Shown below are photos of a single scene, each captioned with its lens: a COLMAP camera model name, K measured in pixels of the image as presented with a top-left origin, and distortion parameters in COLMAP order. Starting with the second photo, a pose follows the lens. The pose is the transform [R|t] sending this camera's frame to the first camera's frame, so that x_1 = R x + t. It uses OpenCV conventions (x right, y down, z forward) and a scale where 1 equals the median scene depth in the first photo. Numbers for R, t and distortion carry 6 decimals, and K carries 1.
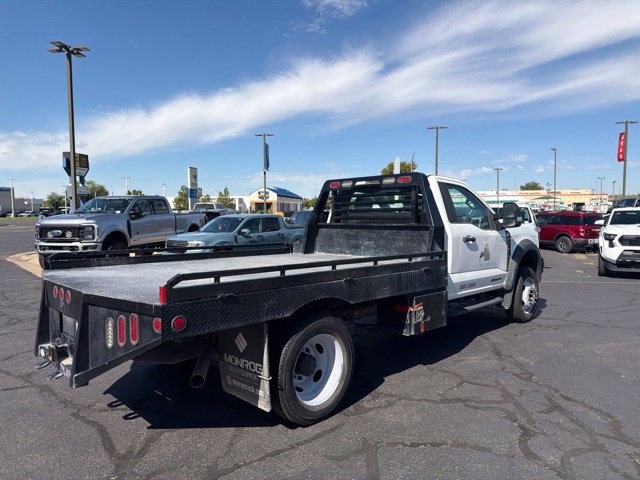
lens RADIAL K [[449.4, 0, 324.1], [0, 449.4, 236.7], [0, 0, 1]] dist [0.042284, -0.050395]
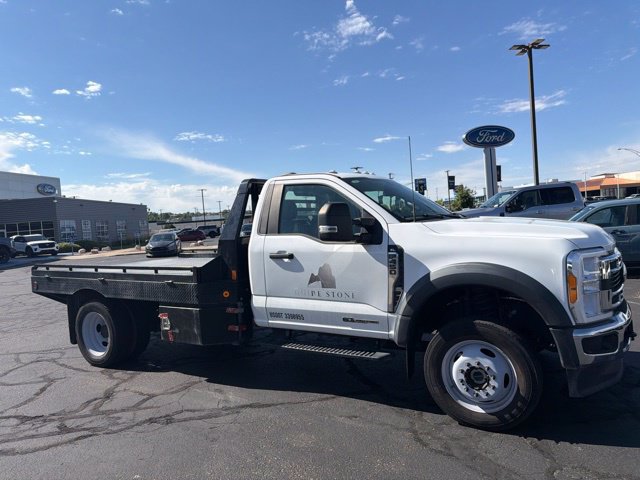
lens RADIAL K [[449.4, 0, 321.6], [0, 449.4, 233.0], [0, 0, 1]] dist [0.042284, -0.050395]
pose [[0.249480, 0.016622, -0.968237, 1.322444], [0.015302, 0.999660, 0.021104, -0.059621], [0.968259, -0.020081, 0.249141, 1.067200]]
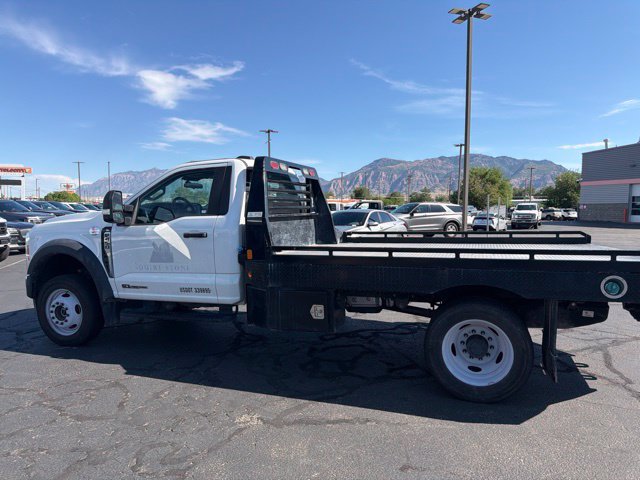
lens RADIAL K [[449.4, 0, 322.4], [0, 449.4, 242.5], [0, 0, 1]] dist [0.042284, -0.050395]
pose [[-0.439472, -0.059535, 0.896281, -0.974217], [0.050827, 0.994554, 0.090985, -0.066299], [-0.896817, 0.085540, -0.434053, 1.735068]]
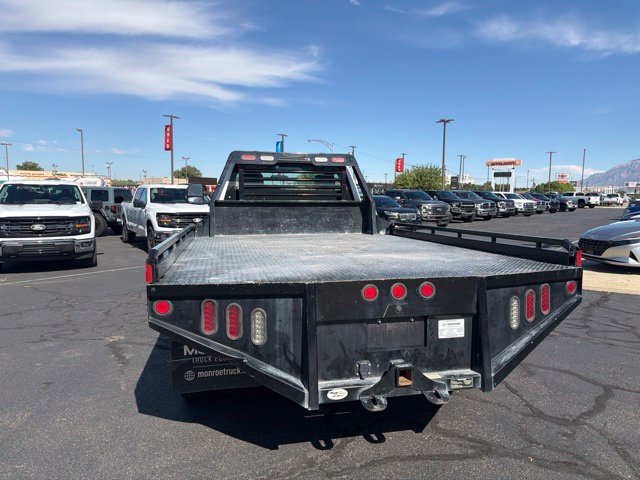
lens RADIAL K [[449.4, 0, 323.6], [0, 449.4, 239.7], [0, 0, 1]] dist [0.042284, -0.050395]
pose [[0.531035, -0.069118, 0.844526, -0.911634], [0.032206, 0.997594, 0.061394, -0.002371], [-0.846738, -0.005404, 0.531983, 0.533589]]
